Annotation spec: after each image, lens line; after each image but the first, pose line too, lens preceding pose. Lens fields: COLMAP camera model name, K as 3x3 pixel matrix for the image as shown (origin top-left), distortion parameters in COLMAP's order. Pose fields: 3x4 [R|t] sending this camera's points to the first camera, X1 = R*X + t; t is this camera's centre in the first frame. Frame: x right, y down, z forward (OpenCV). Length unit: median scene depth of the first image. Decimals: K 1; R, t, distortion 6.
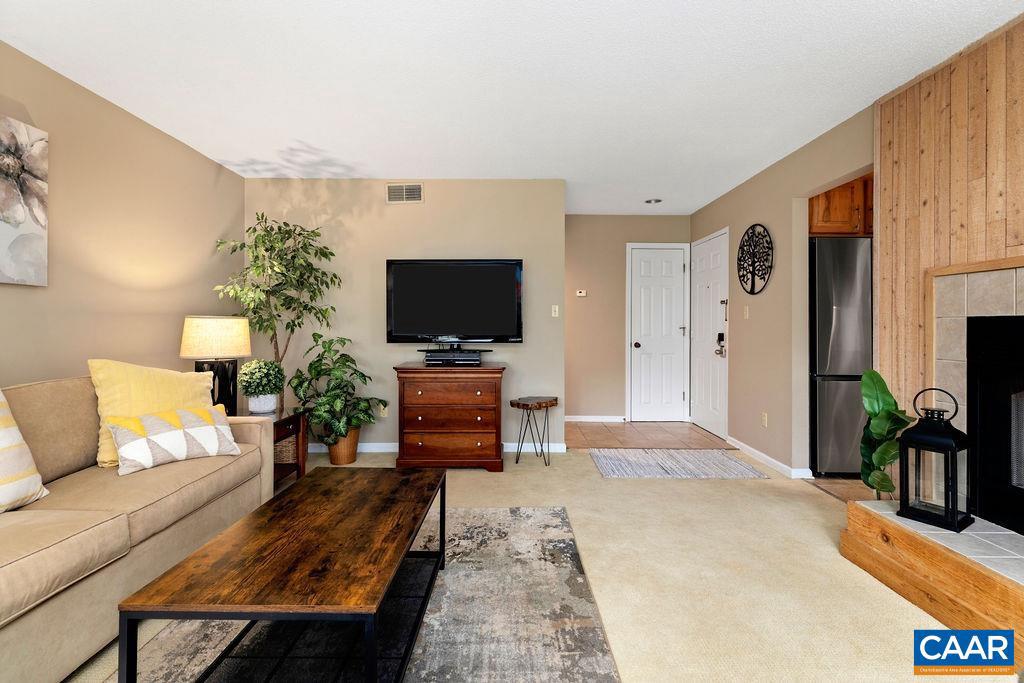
lens RADIAL K [[466.1, 0, 511.3], [0, 466.1, 317.0], [0, 0, 1]] dist [0.001153, 0.002097]
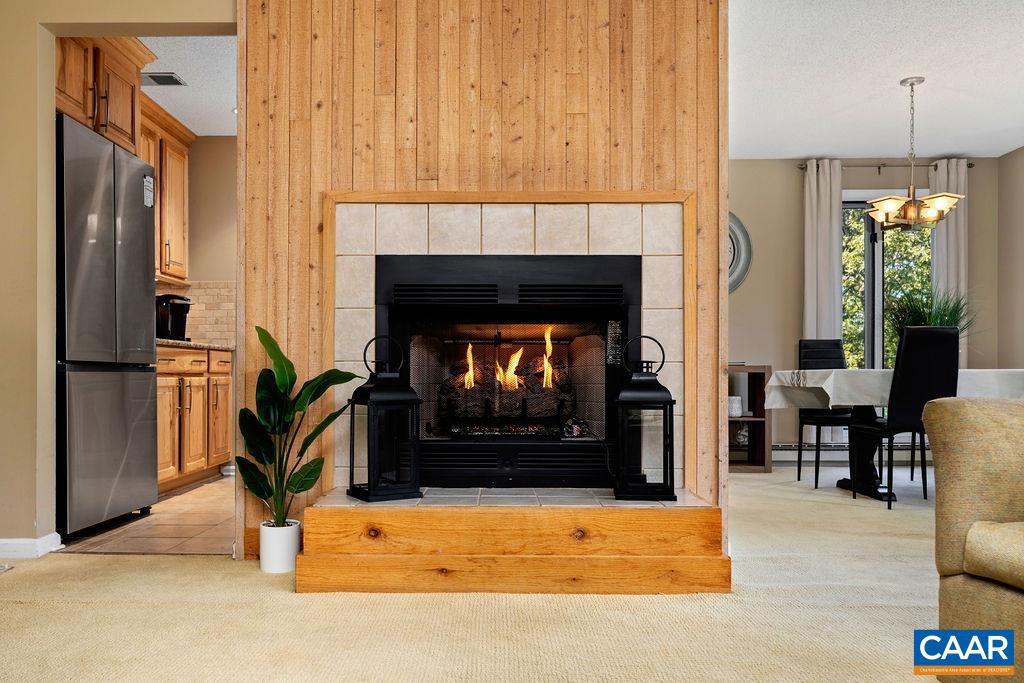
lens RADIAL K [[768.2, 0, 504.1], [0, 768.2, 366.5], [0, 0, 1]] dist [0.003620, 0.003859]
pose [[0.018253, 0.002311, 0.999831, -0.374934], [-0.016808, 0.999857, -0.002004, 0.185424], [-0.999692, -0.016769, 0.018290, 0.691405]]
